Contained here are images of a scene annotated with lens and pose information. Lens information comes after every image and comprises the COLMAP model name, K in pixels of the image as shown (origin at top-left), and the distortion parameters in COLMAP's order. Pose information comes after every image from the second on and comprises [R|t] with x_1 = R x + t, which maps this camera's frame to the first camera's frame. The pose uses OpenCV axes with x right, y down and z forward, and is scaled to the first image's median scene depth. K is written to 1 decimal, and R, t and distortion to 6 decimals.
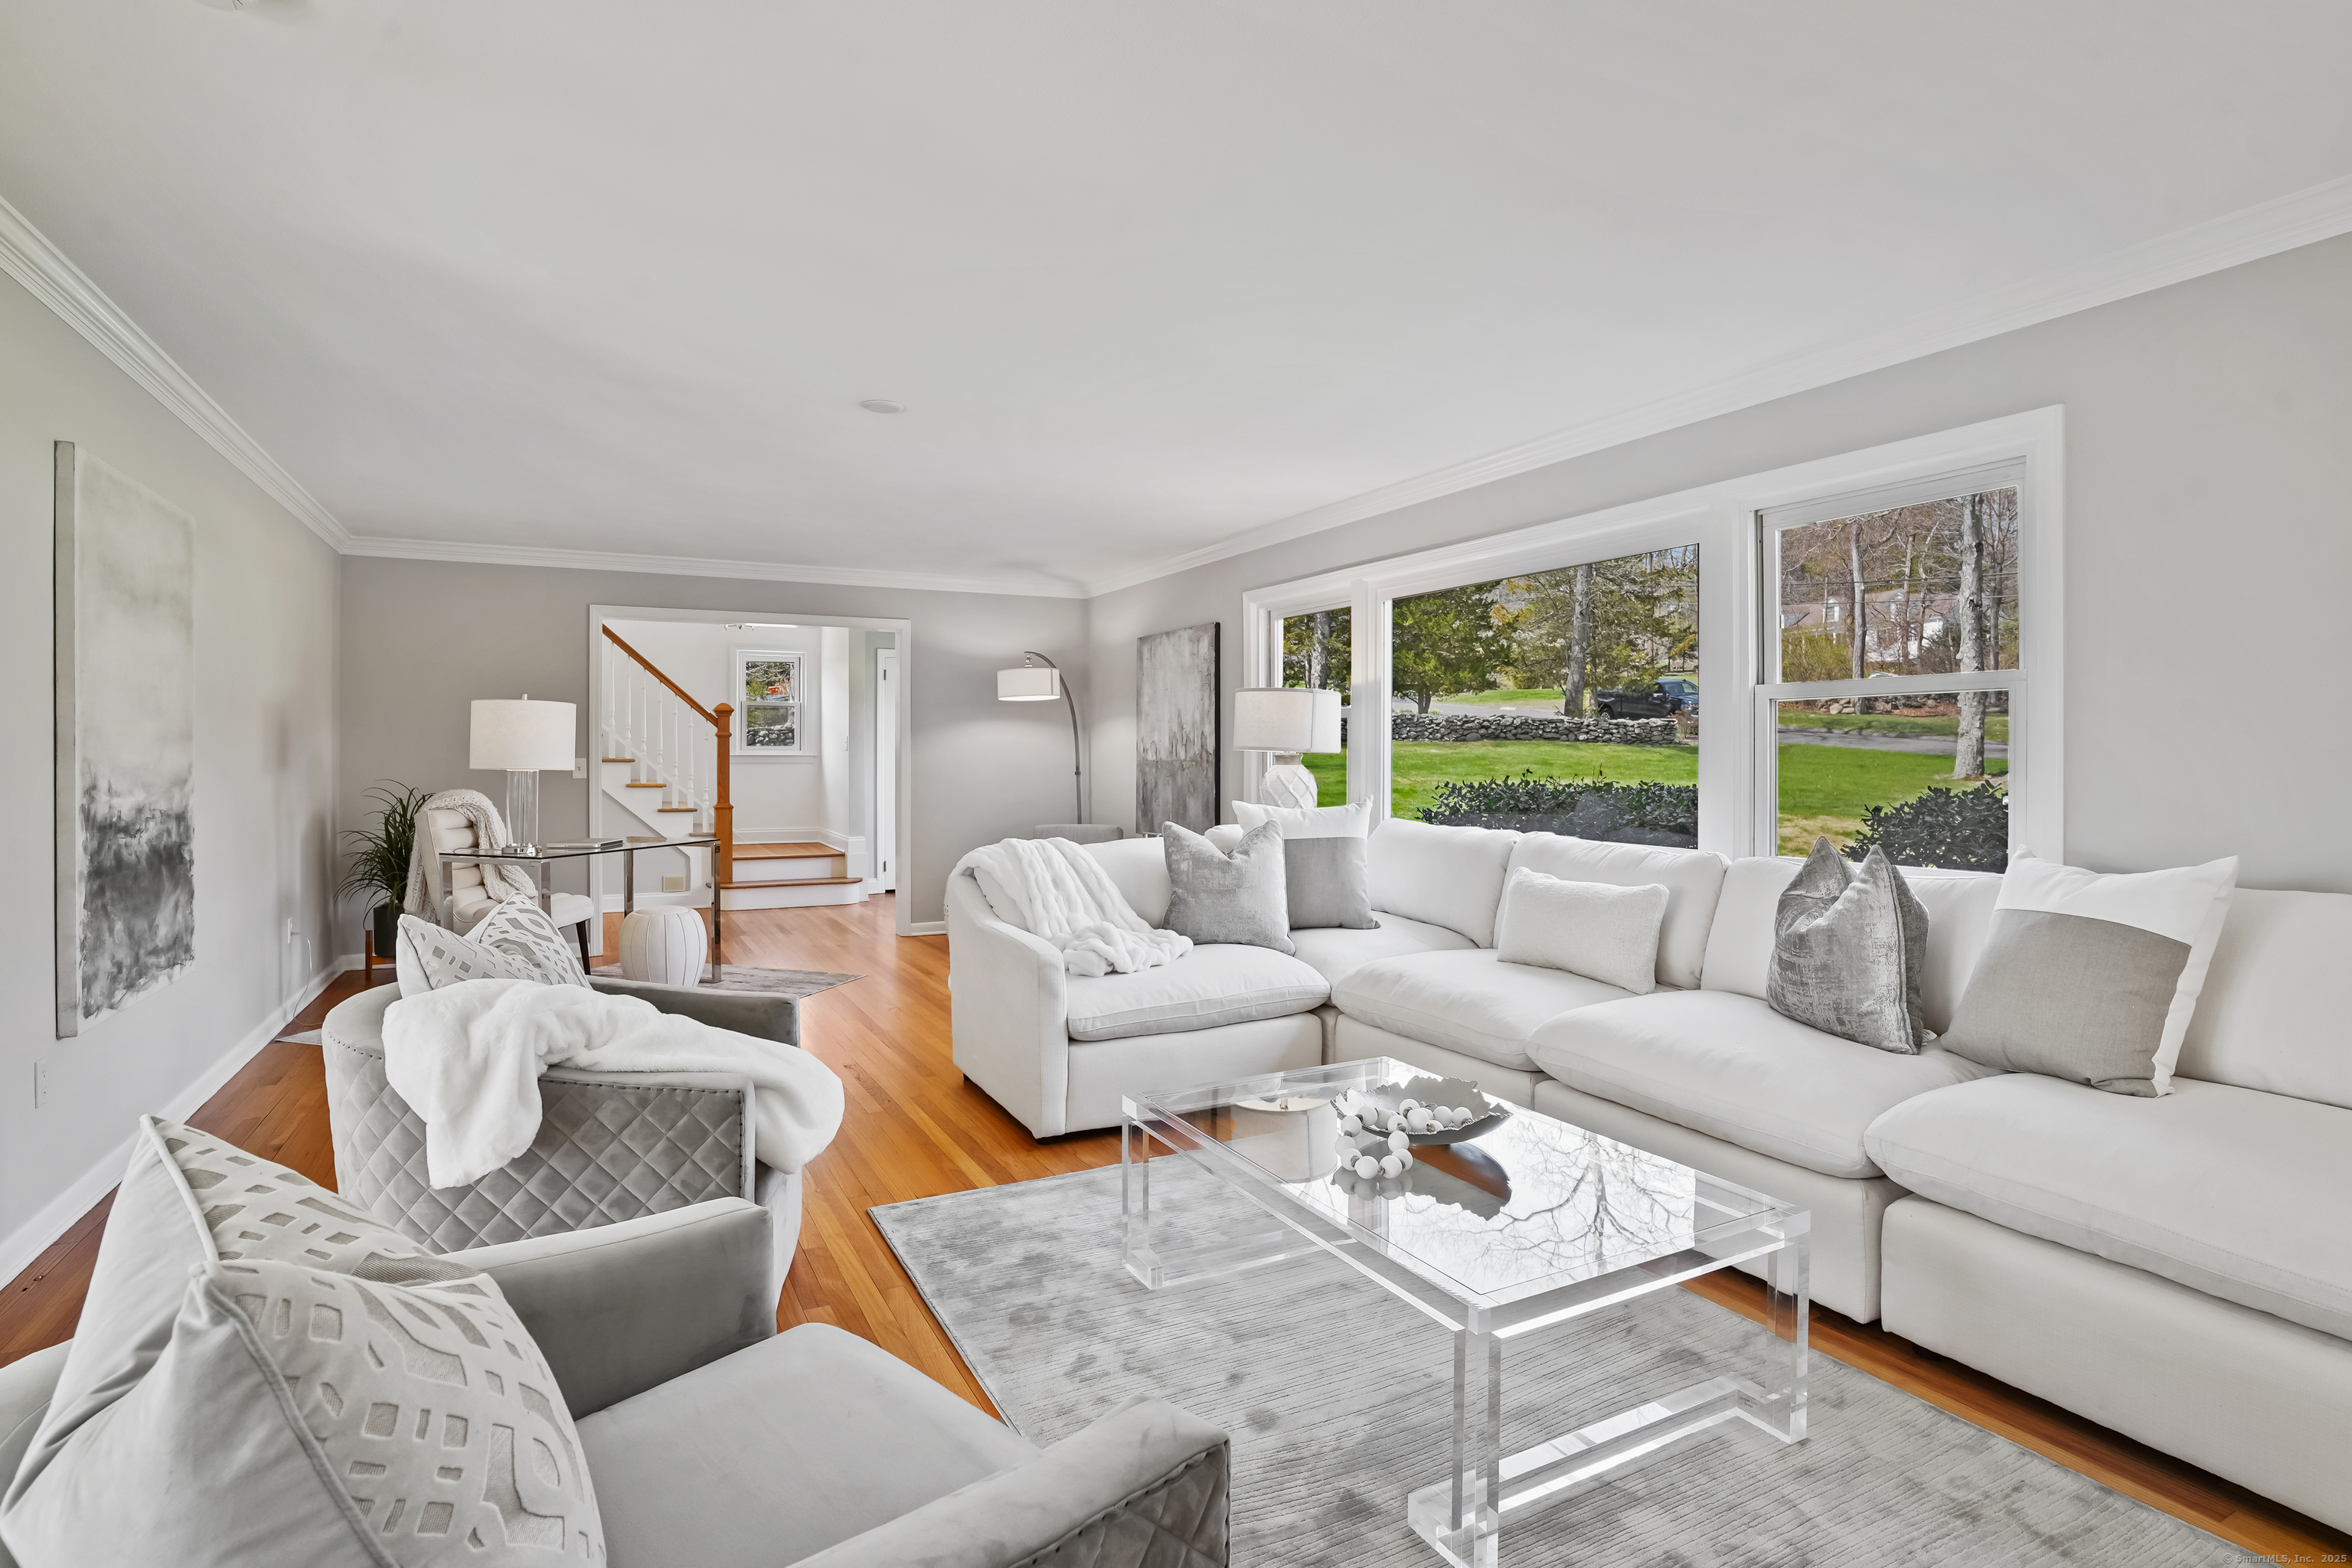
lens RADIAL K [[1159.3, 0, 1174.1], [0, 1159.3, 752.1], [0, 0, 1]] dist [-0.085498, 0.037877]
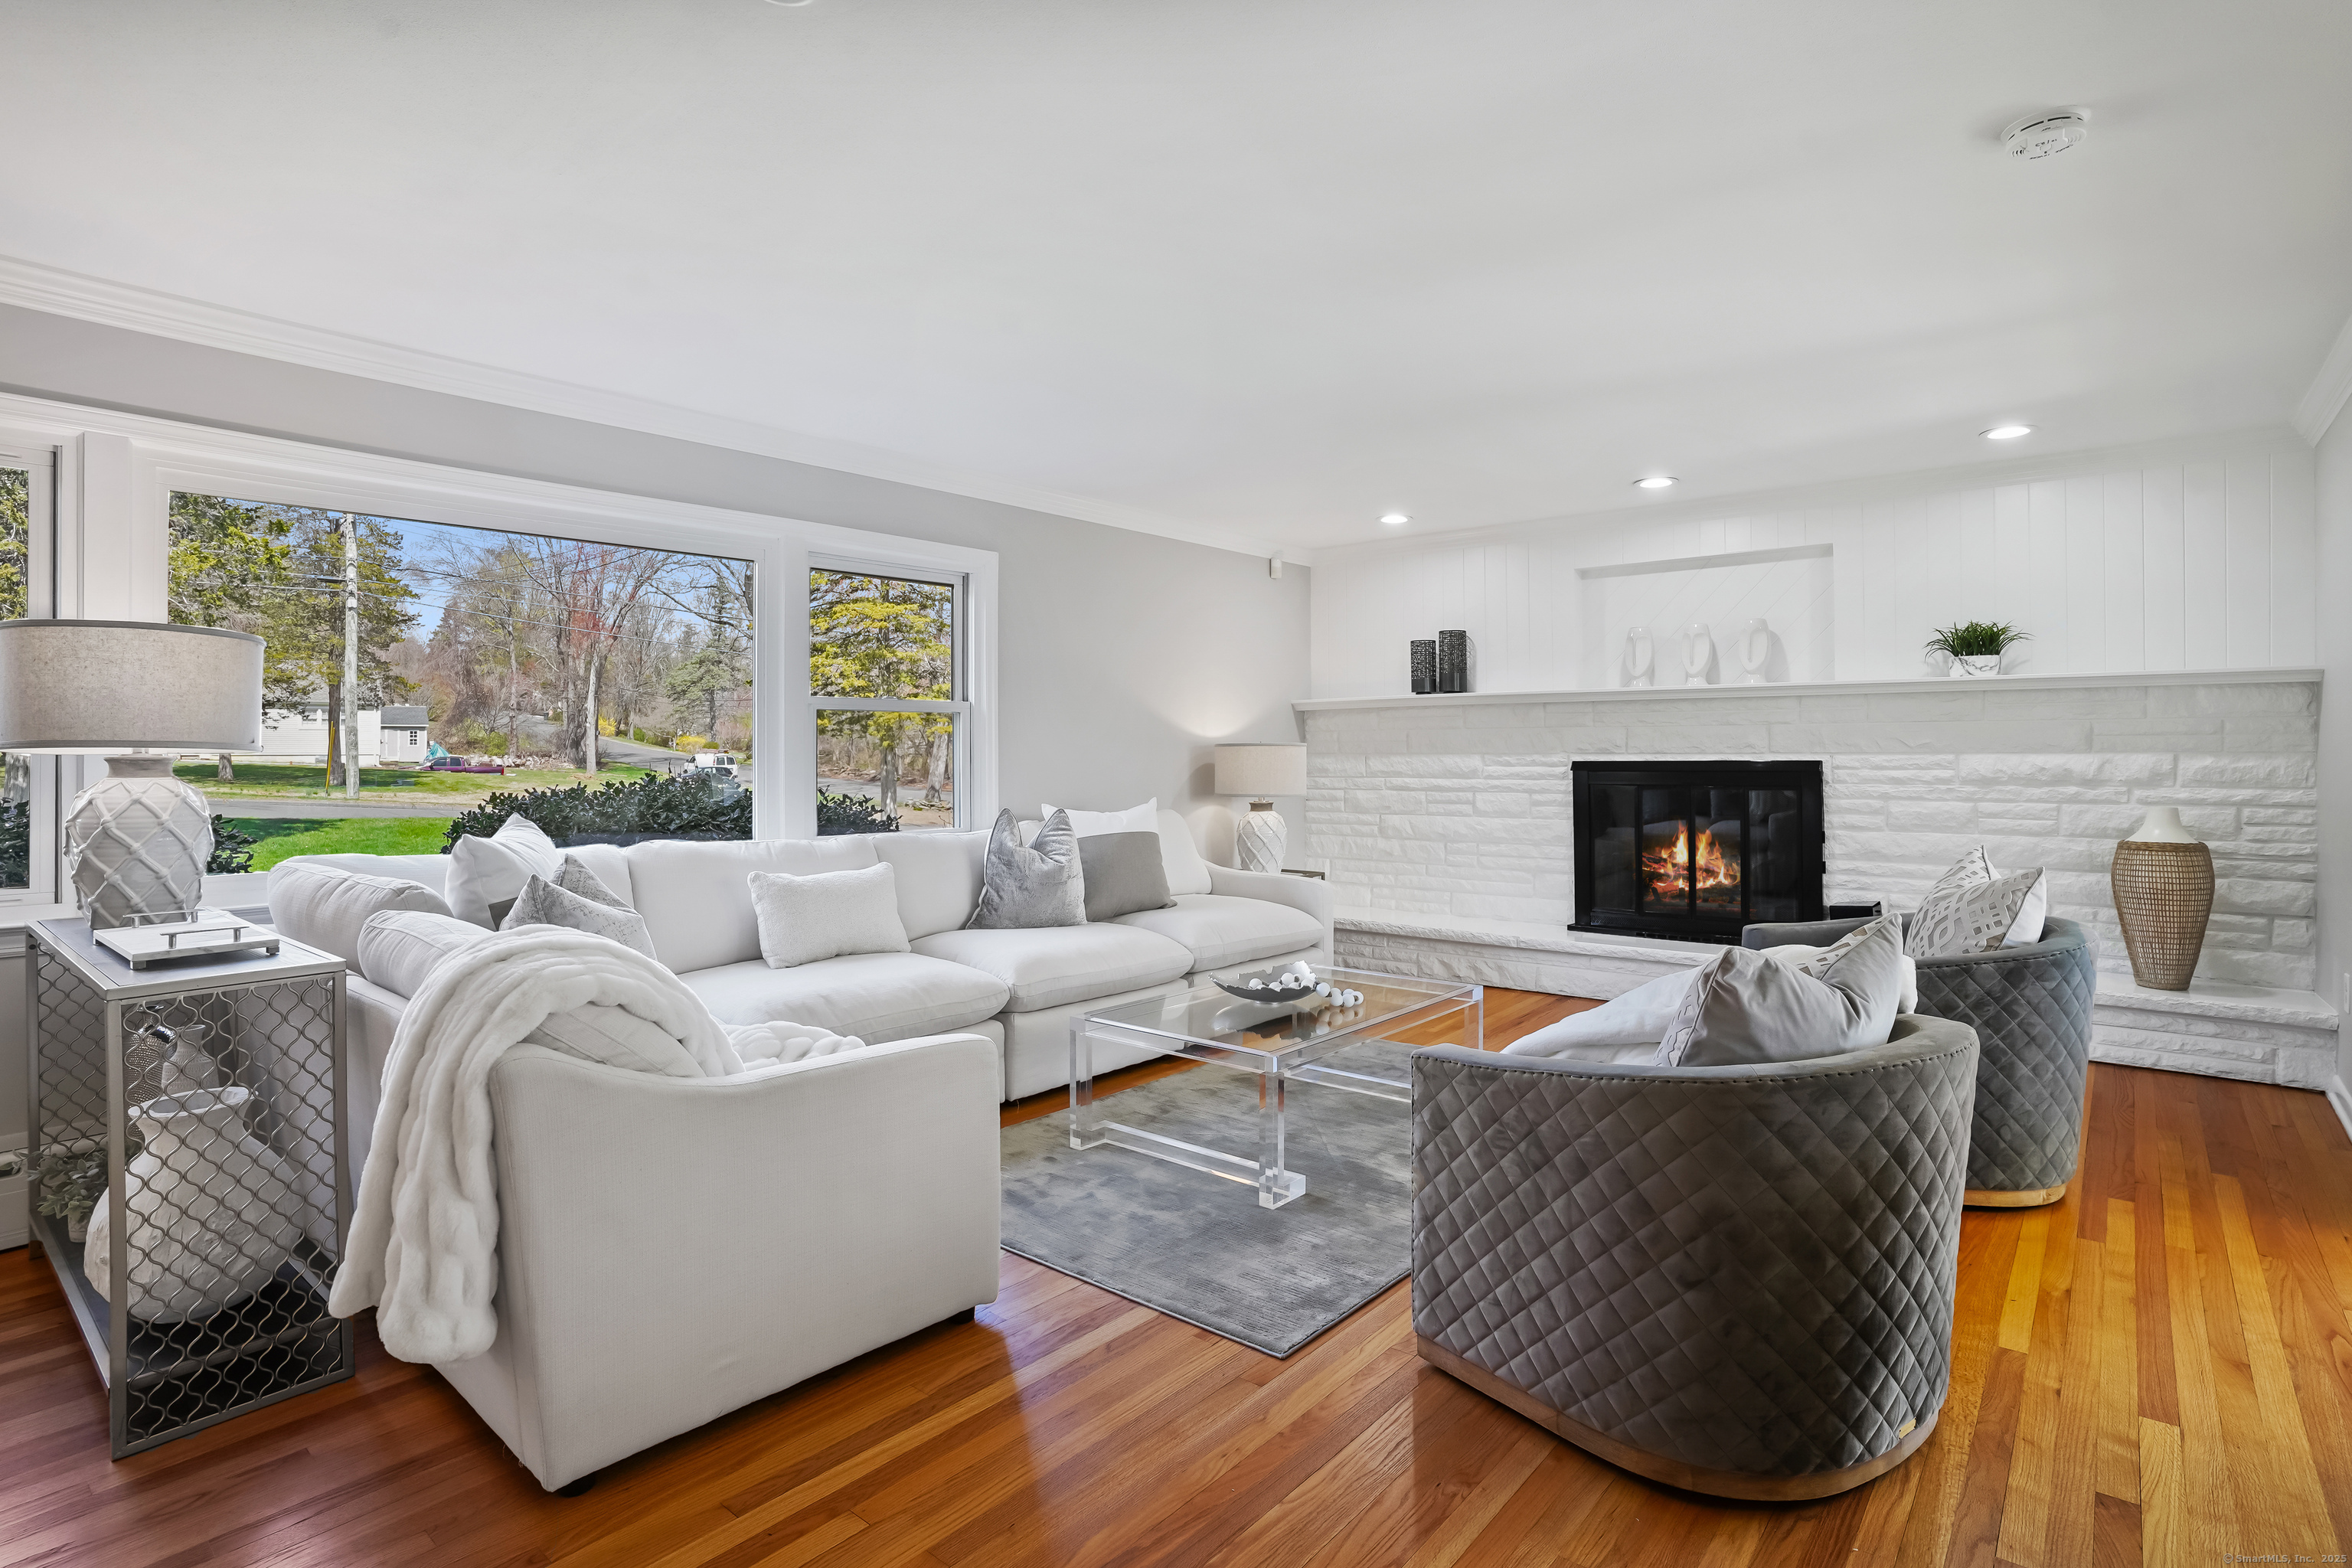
lens RADIAL K [[1159.3, 0, 1174.1], [0, 1159.3, 752.1], [0, 0, 1]] dist [-0.085498, 0.037877]
pose [[-0.385604, -0.002573, 0.922661, -0.785183], [-0.002697, 0.999995, 0.001662, -0.004694], [-0.922660, -0.001848, -0.385609, 1.139095]]
